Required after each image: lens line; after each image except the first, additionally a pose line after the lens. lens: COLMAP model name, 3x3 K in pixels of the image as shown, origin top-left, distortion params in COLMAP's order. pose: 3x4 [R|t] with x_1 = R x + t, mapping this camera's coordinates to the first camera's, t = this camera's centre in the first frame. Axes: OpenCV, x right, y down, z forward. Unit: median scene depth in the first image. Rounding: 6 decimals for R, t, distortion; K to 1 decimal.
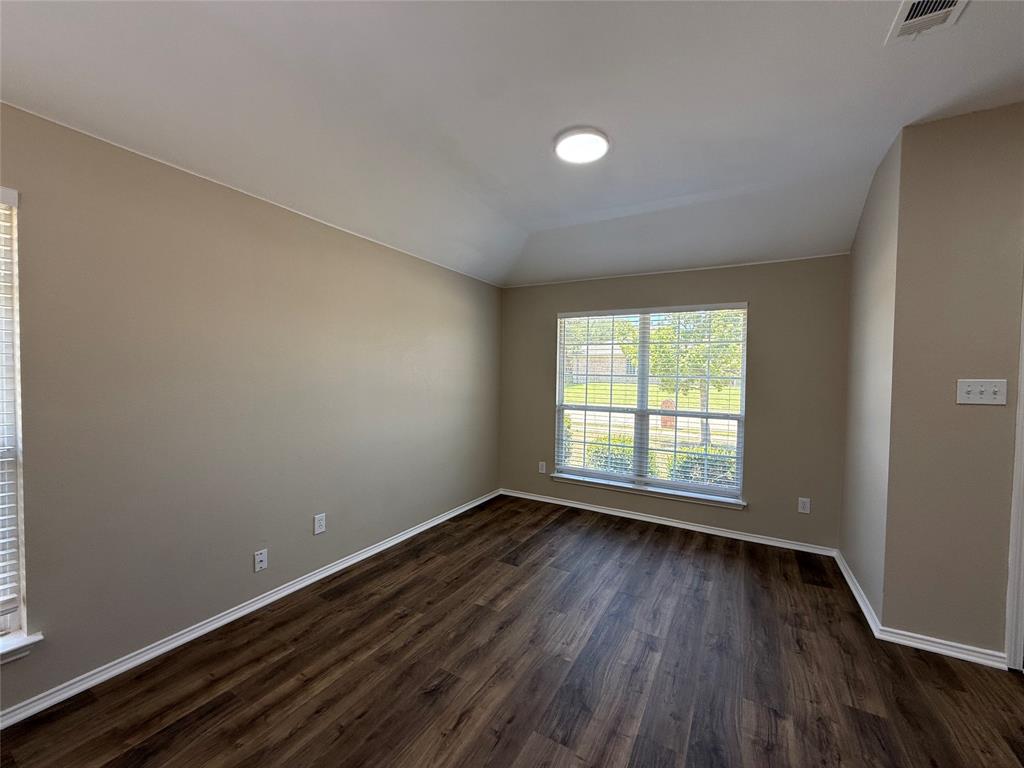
lens RADIAL K [[407.2, 0, 511.5], [0, 407.2, 386.4], [0, 0, 1]] dist [-0.000245, 0.000087]
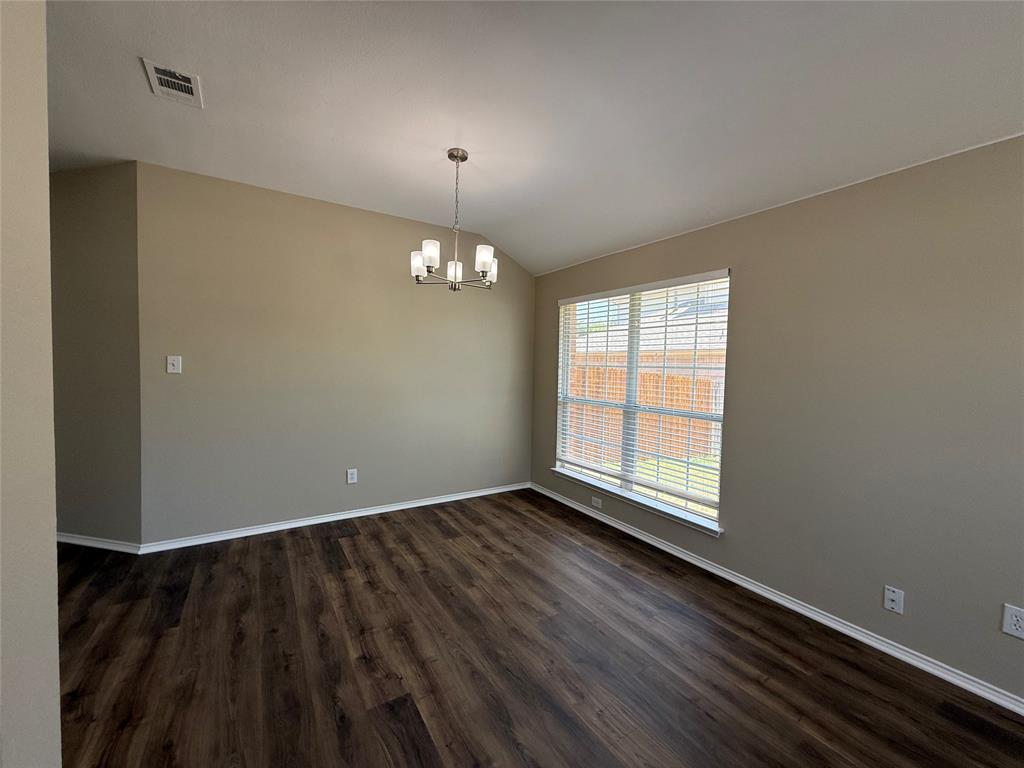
lens RADIAL K [[408.2, 0, 516.5], [0, 408.2, 397.1], [0, 0, 1]] dist [0.001108, 0.000080]
pose [[-0.468229, 0.034822, -0.882921, 0.473335], [-0.055383, 0.996102, 0.068657, -0.003129], [0.881870, 0.081046, -0.464475, 0.667004]]
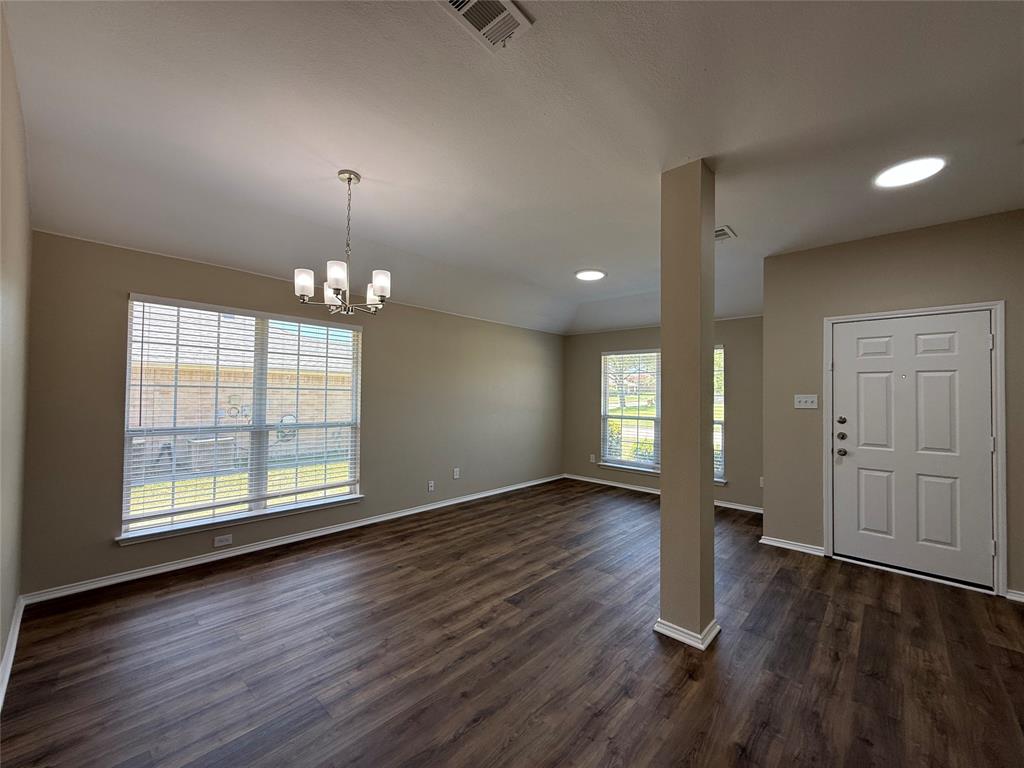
lens RADIAL K [[407.2, 0, 511.5], [0, 407.2, 386.4], [0, 0, 1]] dist [-0.000245, 0.000087]
pose [[0.973773, -0.008705, -0.227353, 0.235189], [-0.003061, 0.998676, -0.051348, 0.035441], [0.227499, 0.050698, 0.972458, -0.893550]]
